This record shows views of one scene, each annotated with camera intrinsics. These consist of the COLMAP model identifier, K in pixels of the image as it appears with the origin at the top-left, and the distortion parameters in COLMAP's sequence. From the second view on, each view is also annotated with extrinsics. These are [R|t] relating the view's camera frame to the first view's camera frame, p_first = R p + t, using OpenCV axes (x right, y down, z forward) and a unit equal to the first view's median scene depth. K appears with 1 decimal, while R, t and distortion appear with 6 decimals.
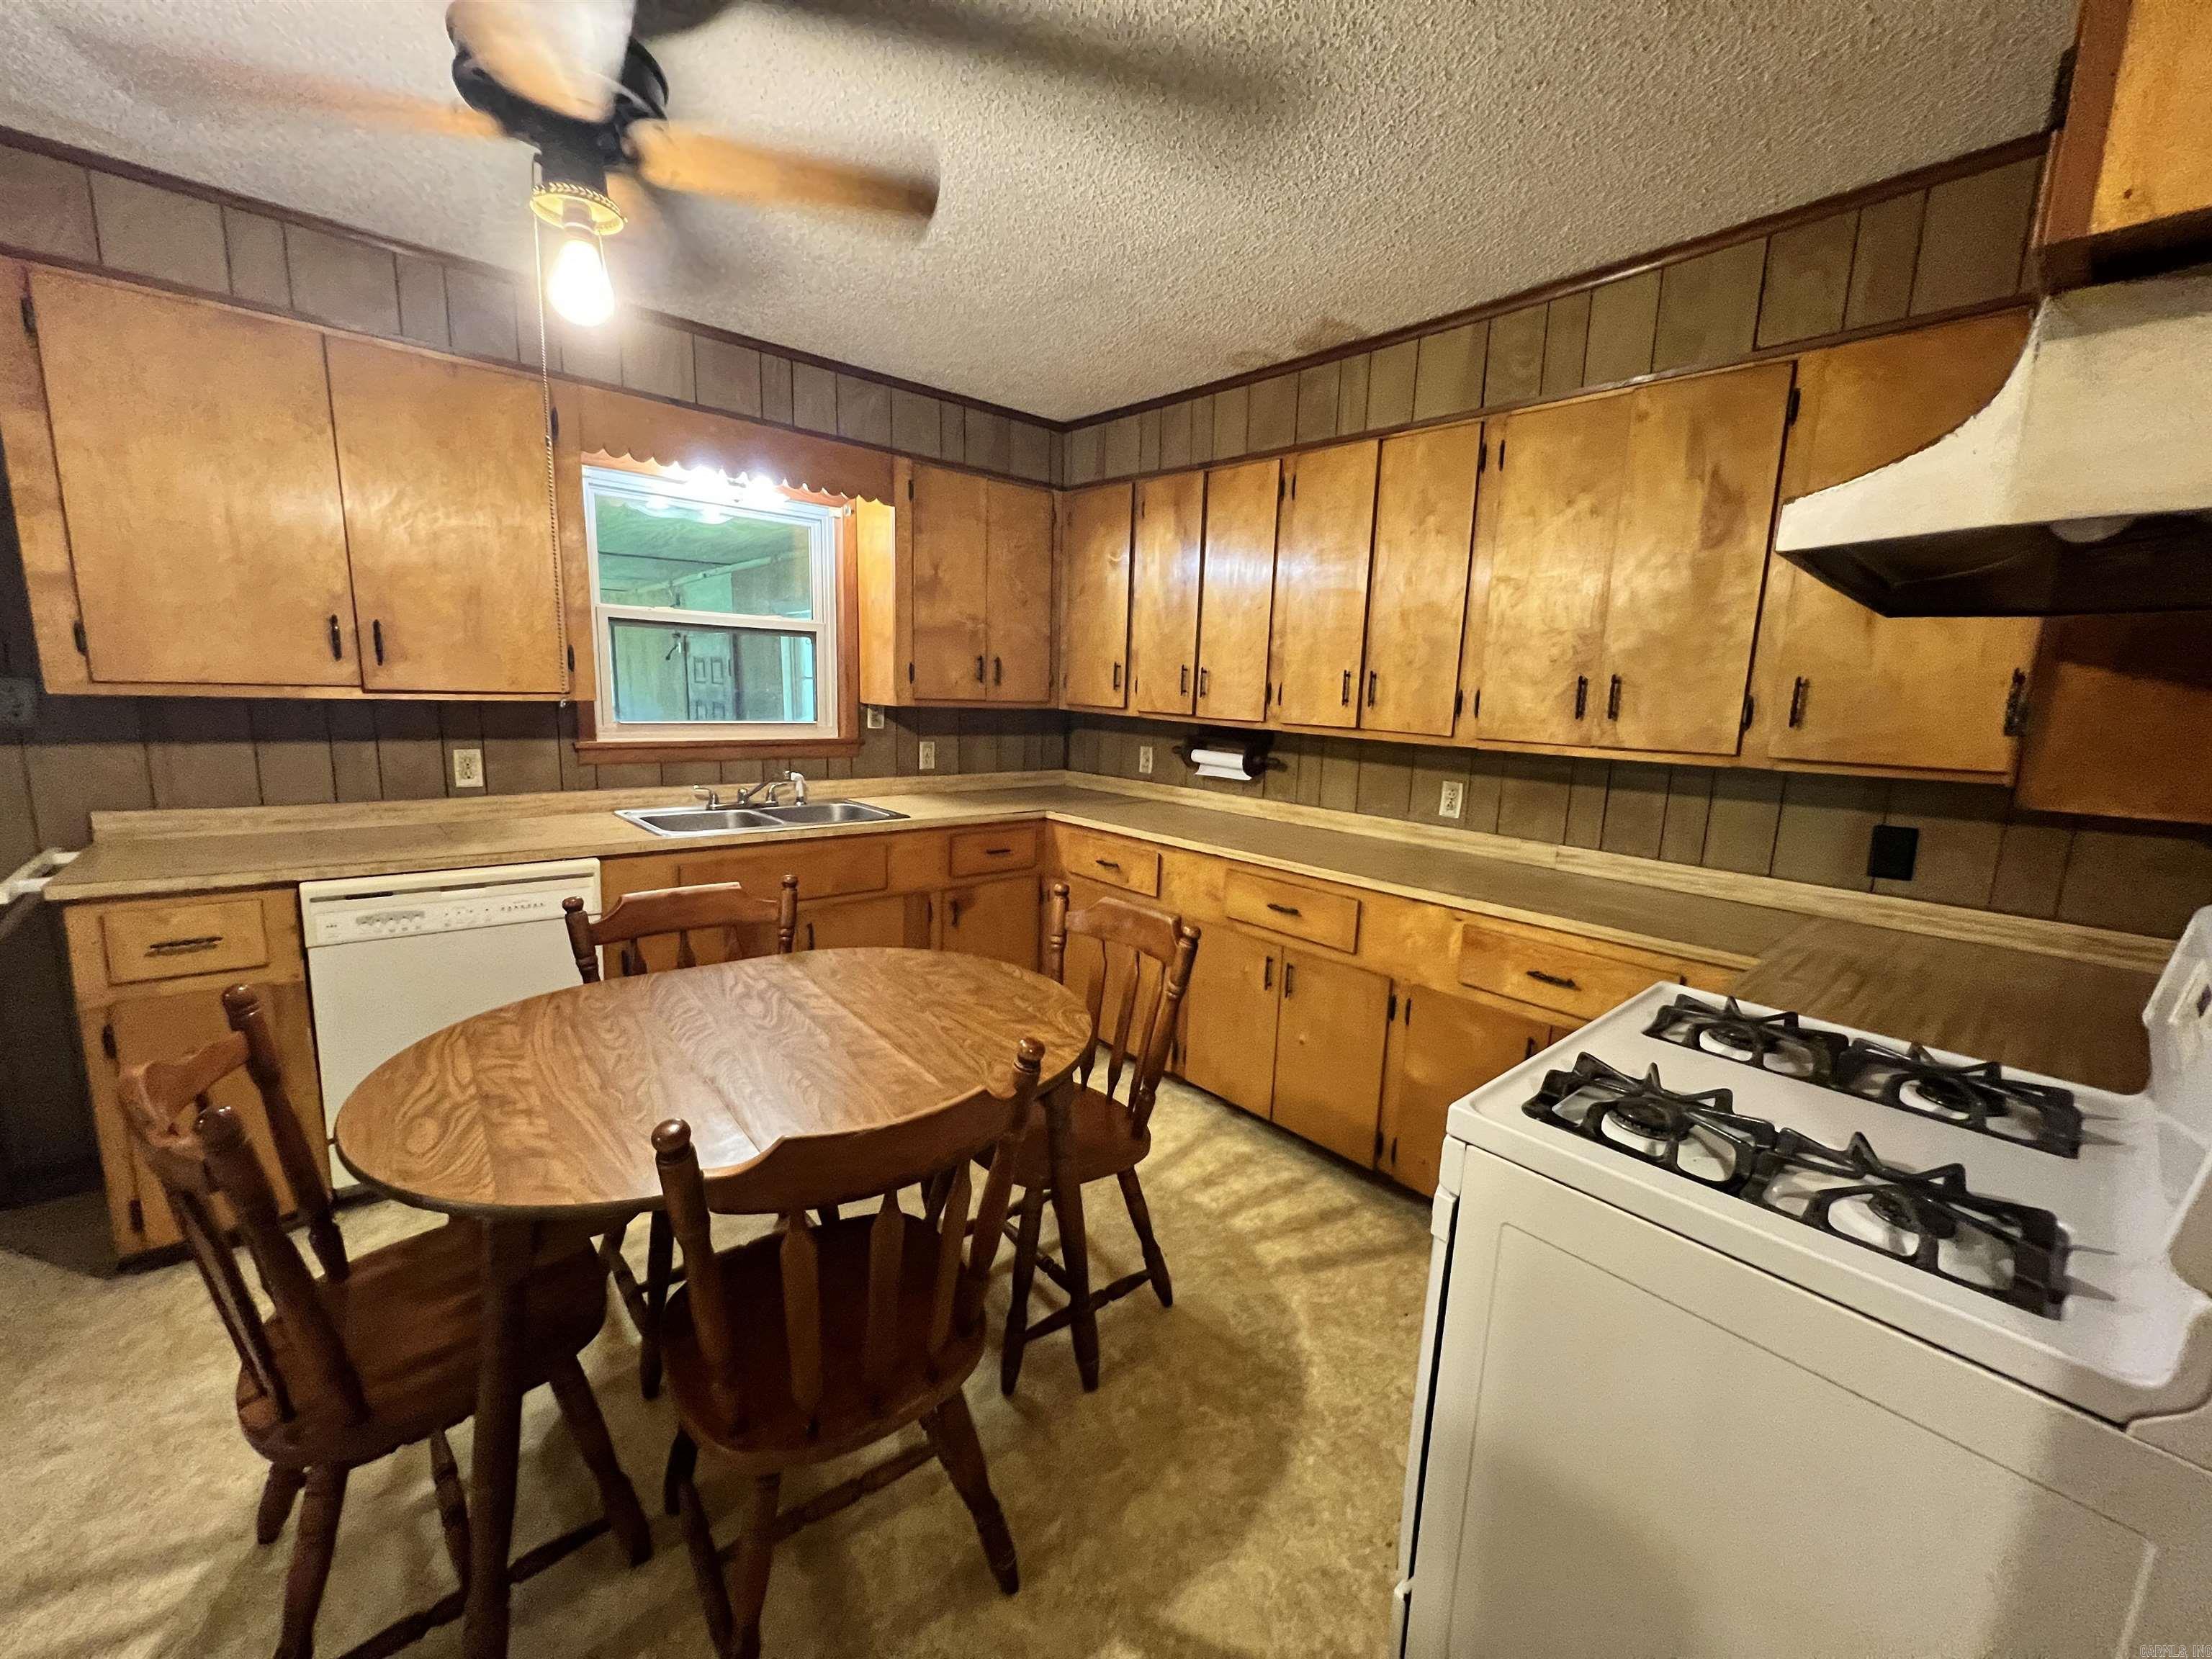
lens RADIAL K [[881.1, 0, 1115.1], [0, 881.1, 835.6], [0, 0, 1]] dist [-0.002310, 0.000116]
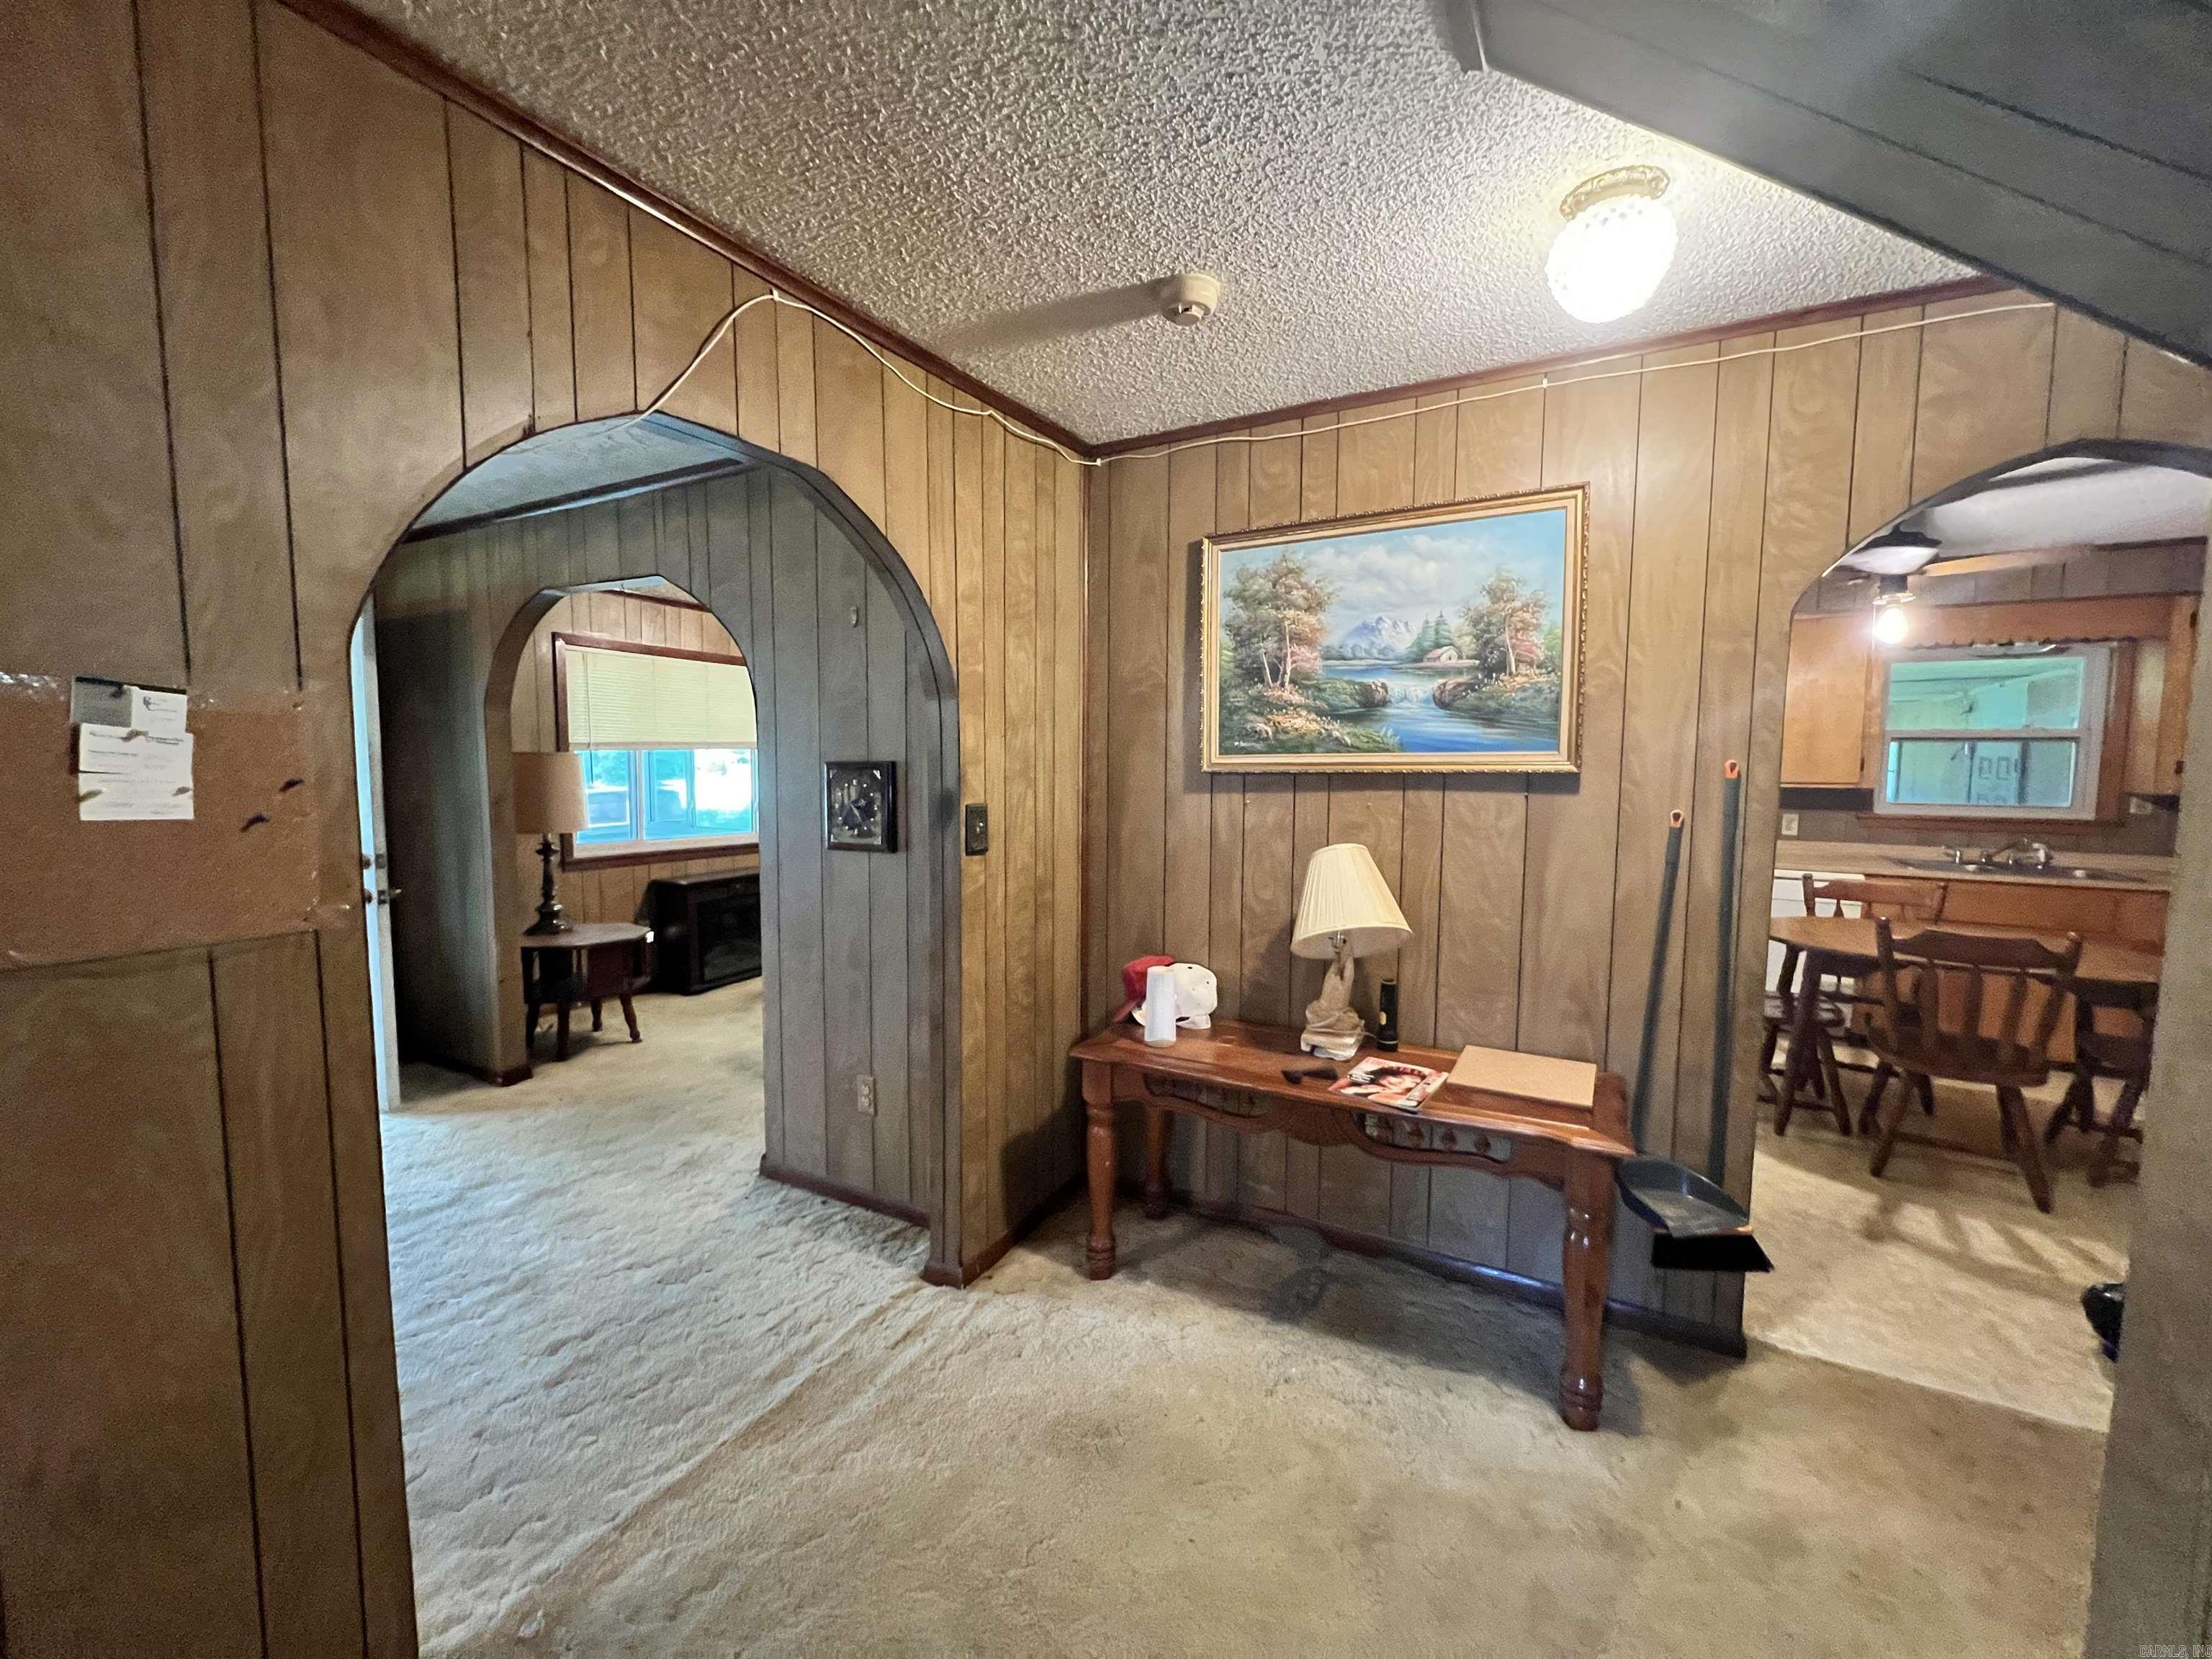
lens RADIAL K [[885.5, 0, 1108.8], [0, 885.5, 823.4], [0, 0, 1]] dist [-0.002559, -0.000366]
pose [[0.320877, 0.031777, -0.946588, 0.513586], [-0.153587, 0.987954, -0.018898, 0.160915], [0.934585, 0.151447, 0.321892, -0.855253]]
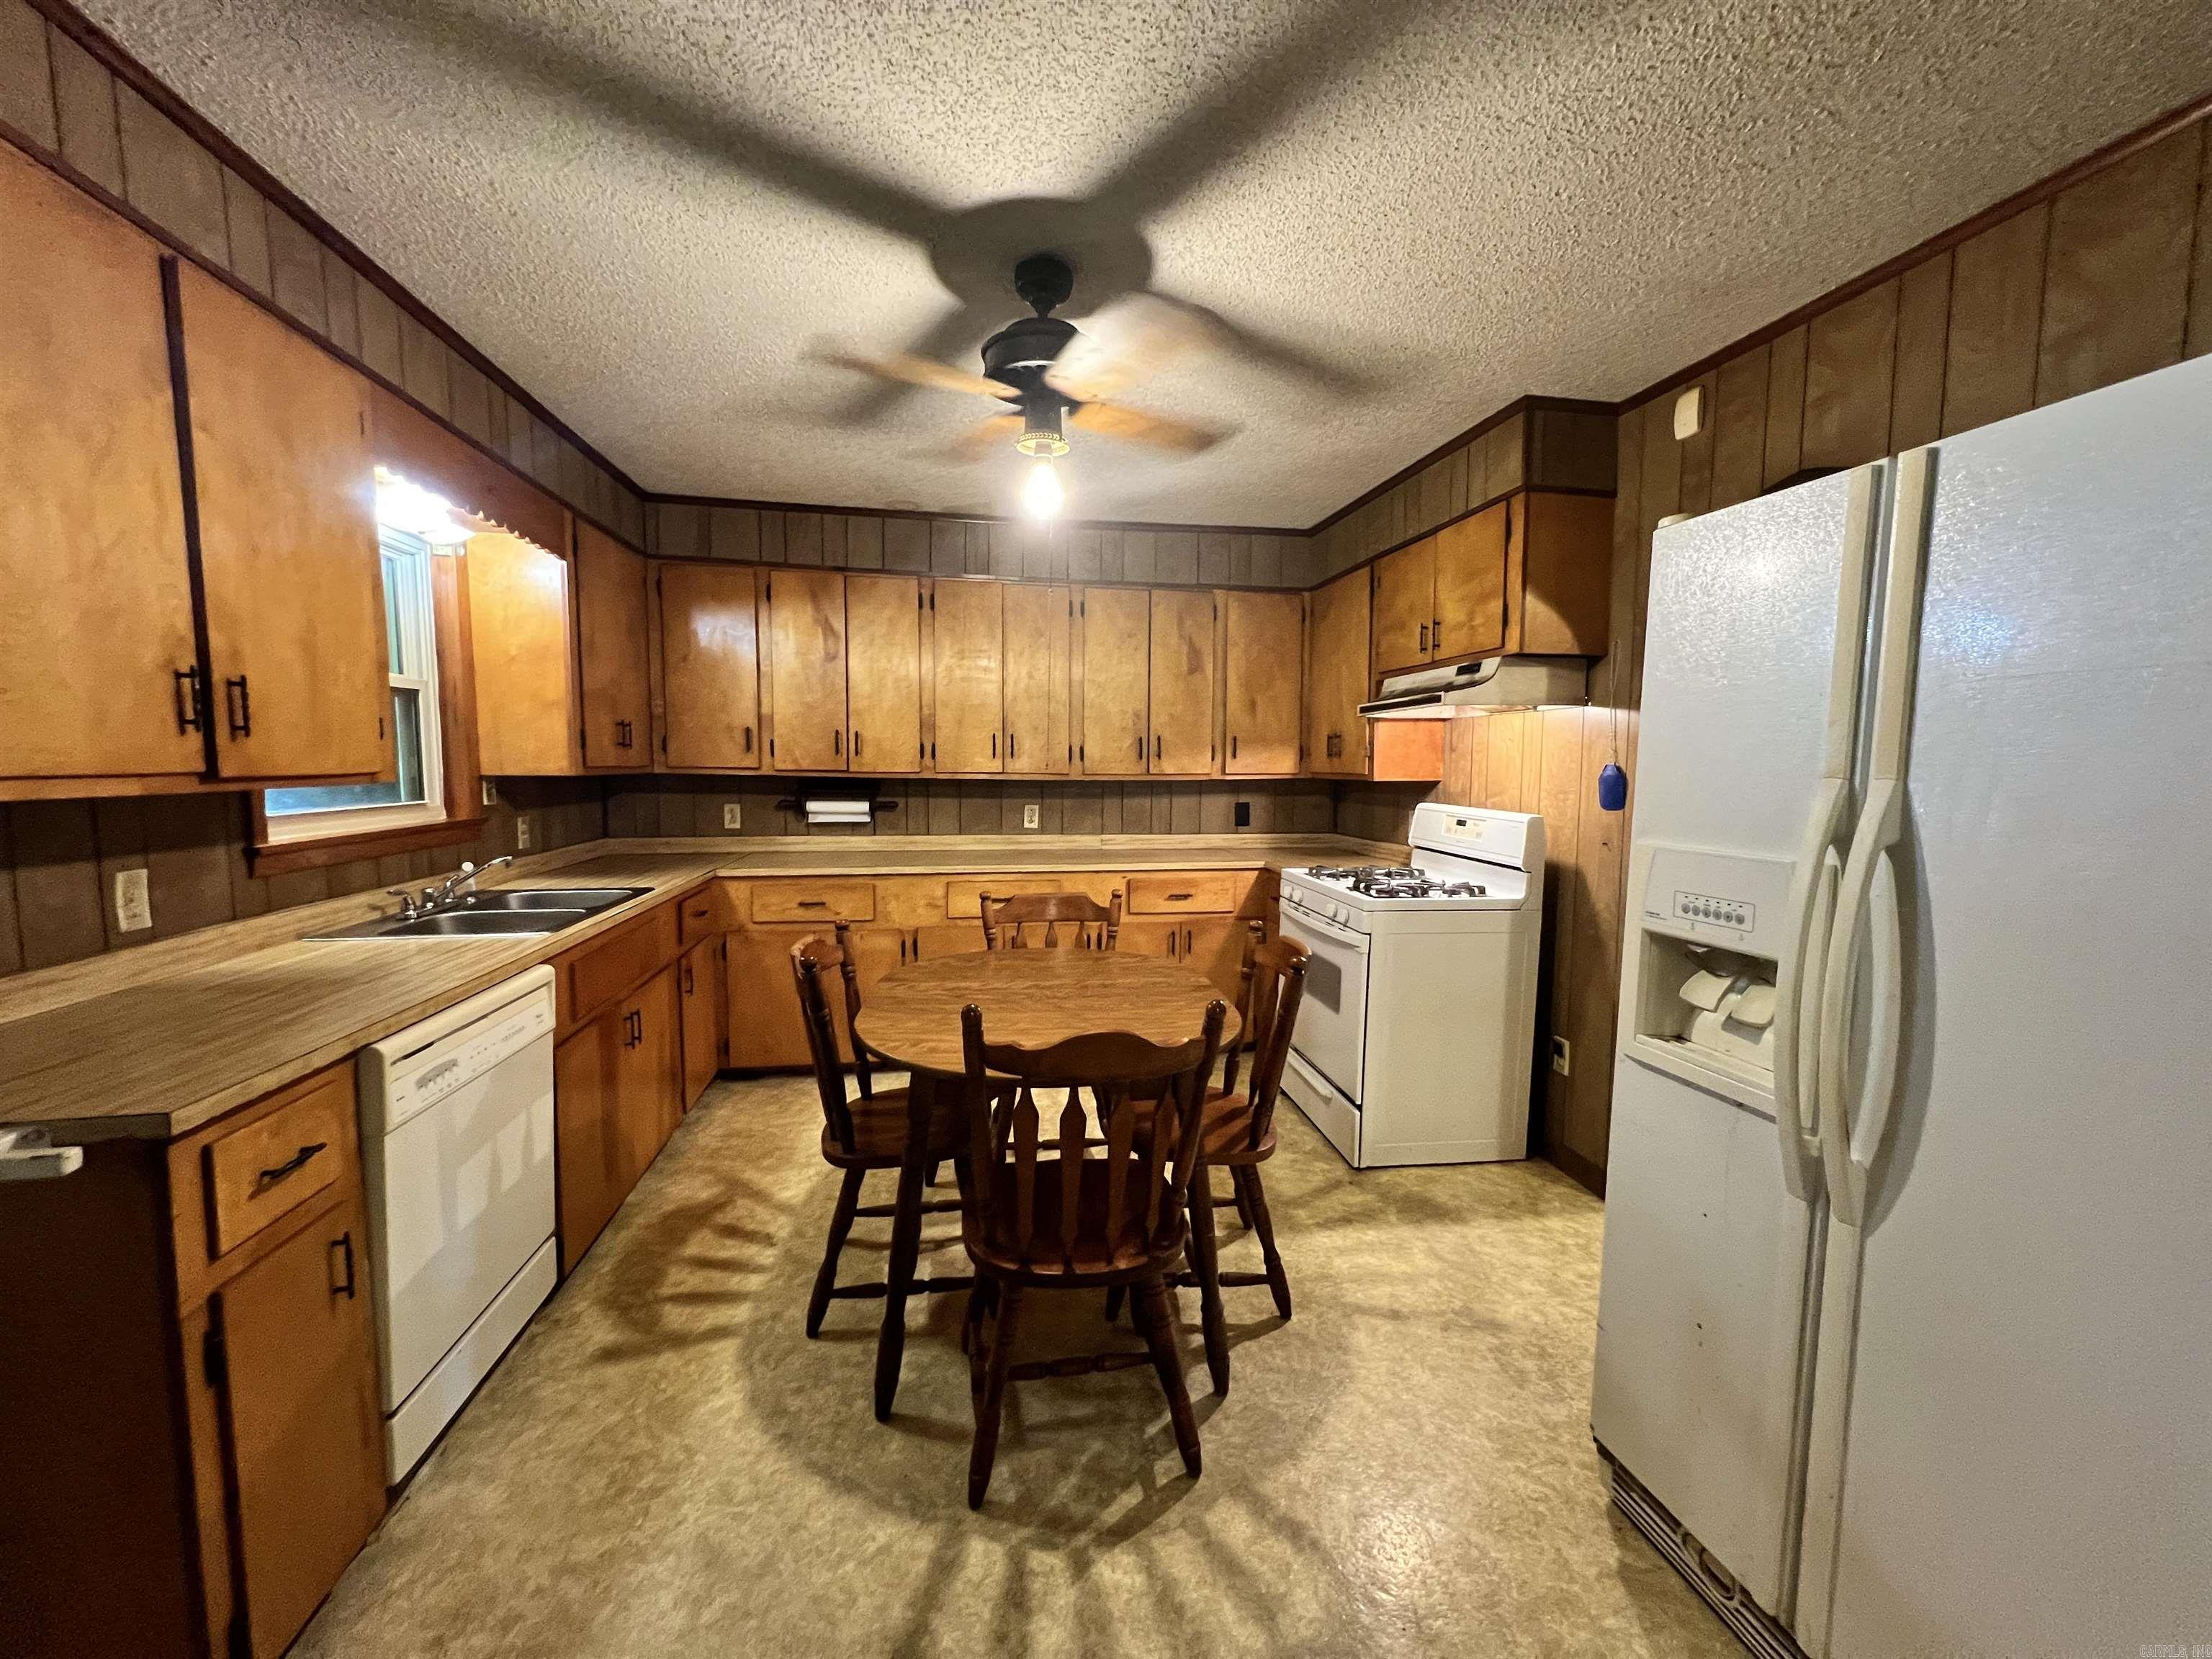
lens RADIAL K [[881.1, 0, 1111.9], [0, 881.1, 832.2], [0, 0, 1]] dist [-0.002310, 0.000116]
pose [[0.531418, -0.103817, 0.840724, -0.825566], [0.155041, 0.987618, 0.023955, -0.028903], [-0.832801, 0.117616, 0.540933, 0.062890]]
